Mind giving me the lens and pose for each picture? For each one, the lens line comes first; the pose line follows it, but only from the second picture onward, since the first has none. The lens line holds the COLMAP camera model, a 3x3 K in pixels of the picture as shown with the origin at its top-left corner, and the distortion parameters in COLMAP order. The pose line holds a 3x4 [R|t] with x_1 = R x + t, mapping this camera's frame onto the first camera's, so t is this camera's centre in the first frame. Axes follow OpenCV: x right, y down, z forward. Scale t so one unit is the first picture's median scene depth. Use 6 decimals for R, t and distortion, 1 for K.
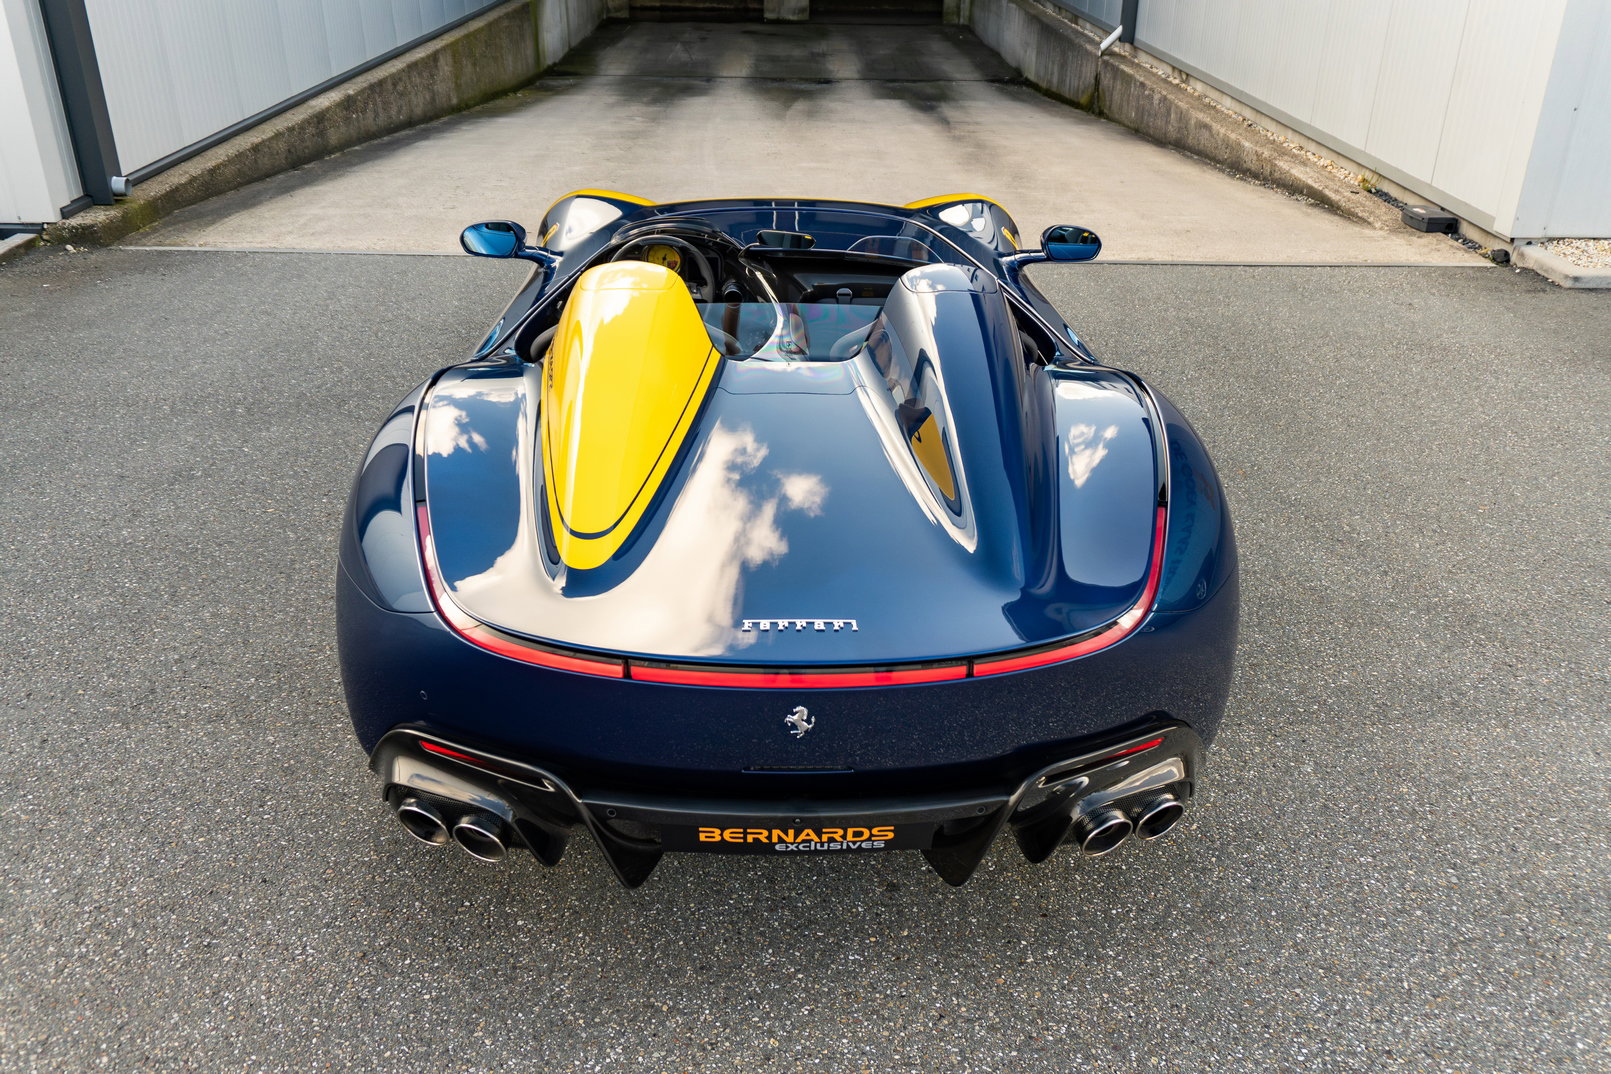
lens RADIAL K [[1314.2, 0, 805.5], [0, 1314.2, 537.0], [0, 0, 1]] dist [-0.012859, 0.001526]
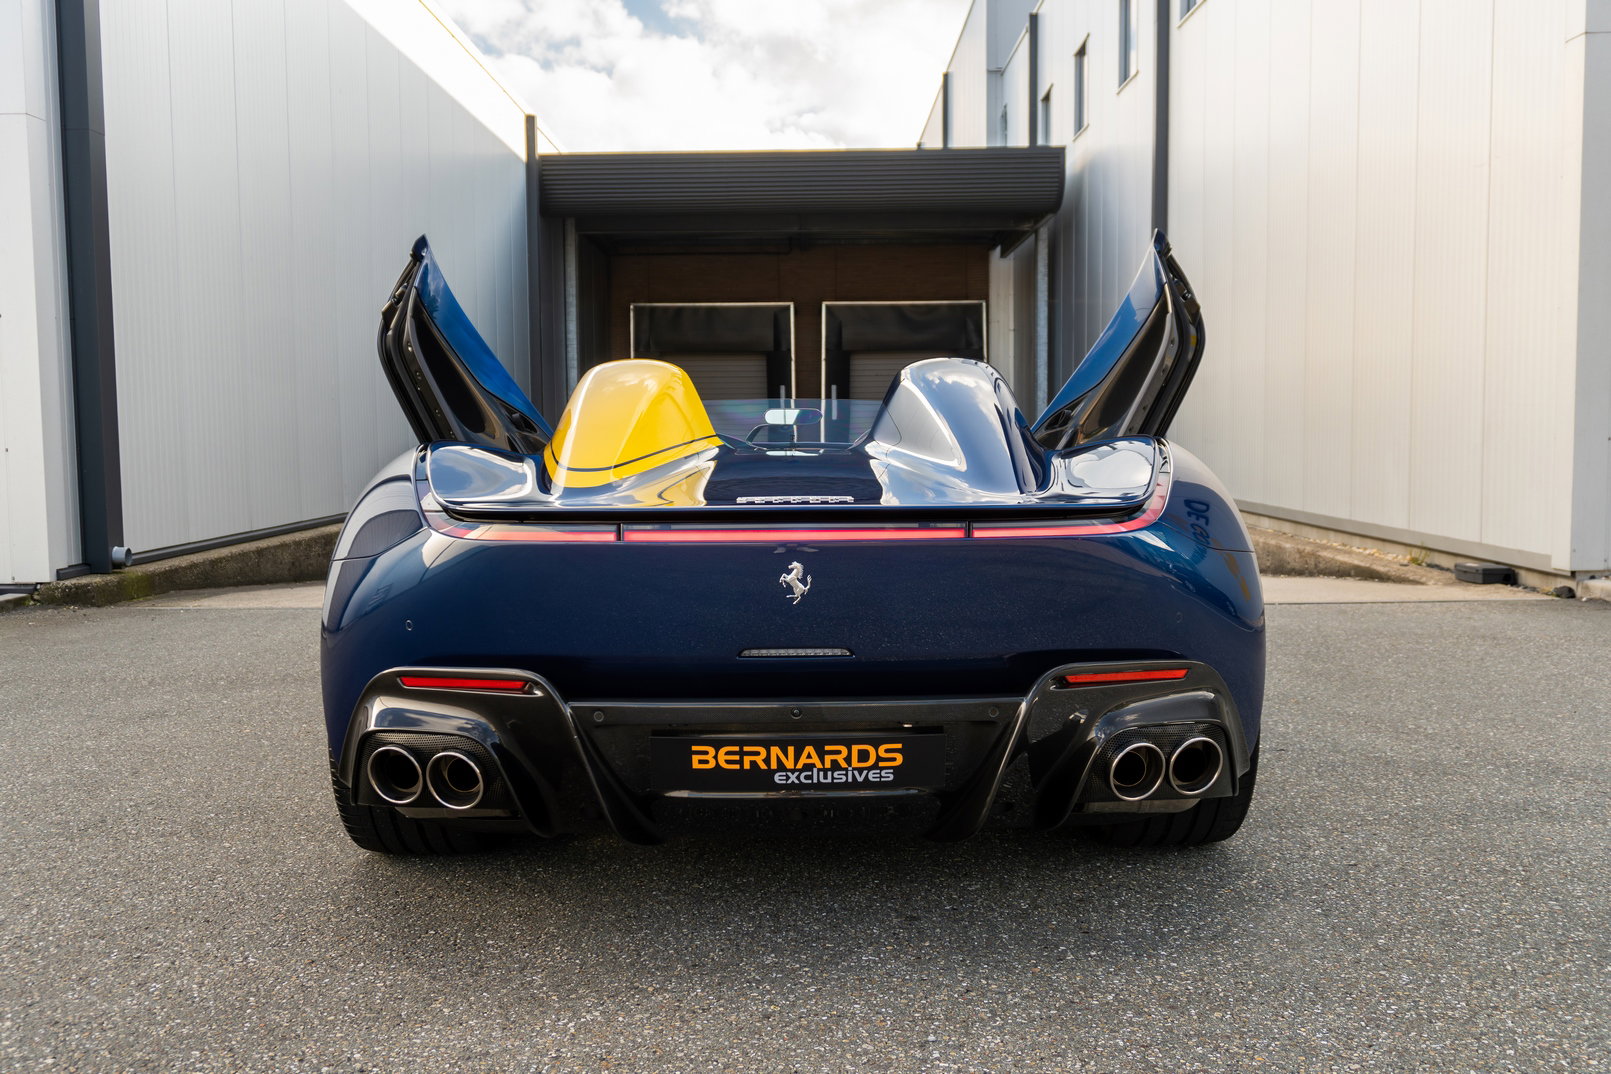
lens RADIAL K [[1475.2, 0, 801.2], [0, 1475.2, 537.3], [0, 0, 1]] dist [0.001181, -0.006048]
pose [[0.999534, -0.022593, -0.020507, 0.006212], [0.012935, 0.922464, -0.385867, 0.144588], [0.027635, 0.385423, 0.922326, -0.005639]]
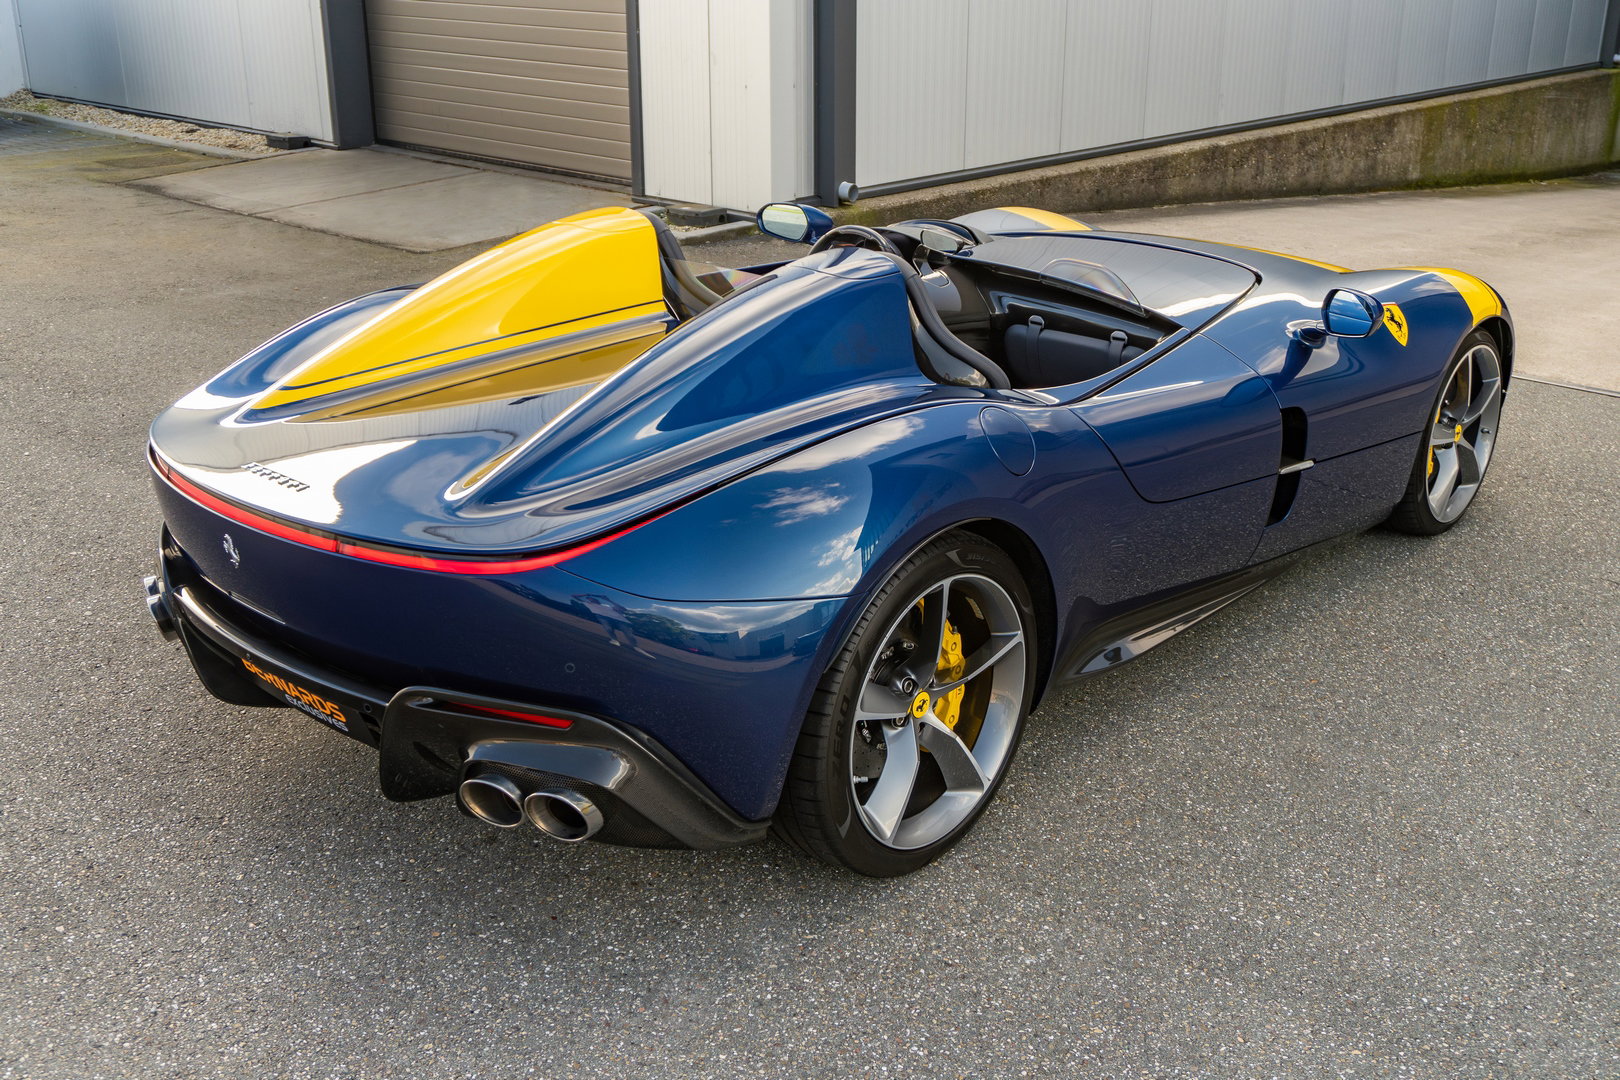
lens RADIAL K [[1618.0, 0, 804.5], [0, 1618.0, 535.3], [0, 0, 1]] dist [-0.015191, -0.005984]
pose [[0.720075, 0.233197, -0.653537, 0.331171], [-0.305866, 0.952071, 0.002714, -0.005730], [0.622847, 0.197940, 0.756889, 0.074653]]
